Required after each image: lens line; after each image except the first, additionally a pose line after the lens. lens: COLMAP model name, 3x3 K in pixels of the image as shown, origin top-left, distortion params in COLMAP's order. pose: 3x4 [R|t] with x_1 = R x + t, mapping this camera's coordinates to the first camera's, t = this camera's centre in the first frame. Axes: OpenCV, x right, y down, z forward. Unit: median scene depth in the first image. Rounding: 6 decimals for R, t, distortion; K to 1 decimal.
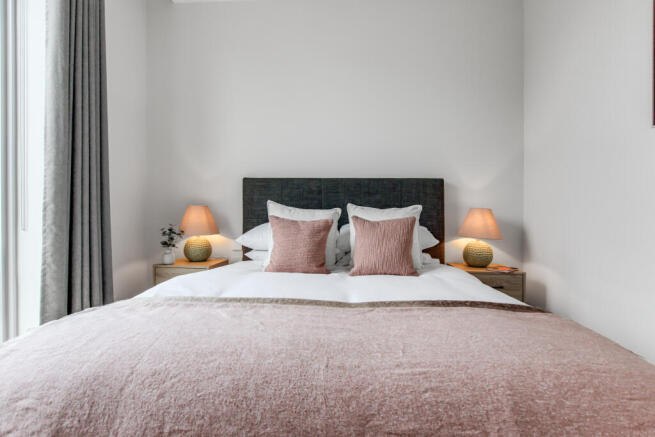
lens RADIAL K [[343.3, 0, 327.7], [0, 343.3, 217.6], [0, 0, 1]] dist [-0.014049, -0.000058]
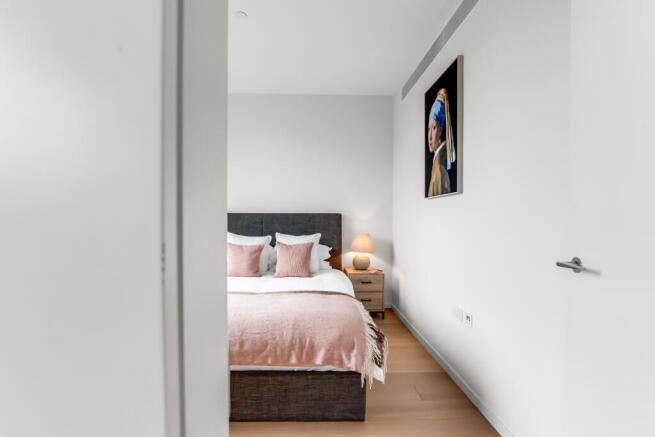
lens RADIAL K [[312.6, 0, 324.9], [0, 312.6, 218.5], [0, 0, 1]] dist [-0.030770, -0.000261]
pose [[0.995881, -0.005851, 0.090478, 0.155293], [0.006186, 0.999975, -0.003422, -0.100628], [-0.090456, 0.003967, 0.995893, -0.481971]]
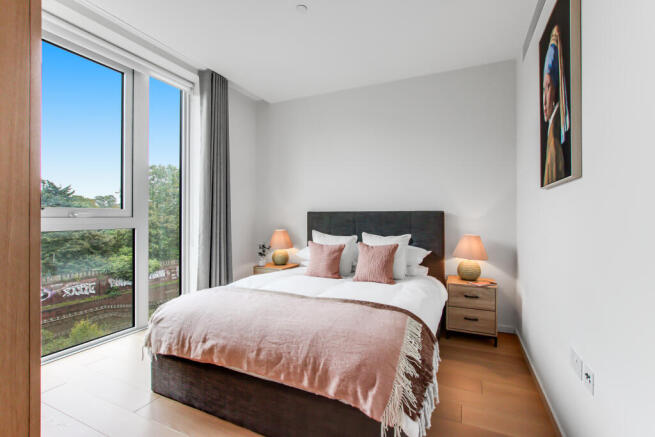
lens RADIAL K [[308.6, 0, 324.9], [0, 308.6, 211.7], [0, 0, 1]] dist [-0.018441, 0.000421]
pose [[0.927385, -0.013632, -0.373859, 0.413725], [0.005260, 0.999712, -0.023405, -0.099856], [0.374070, 0.019738, 0.927190, -0.315138]]
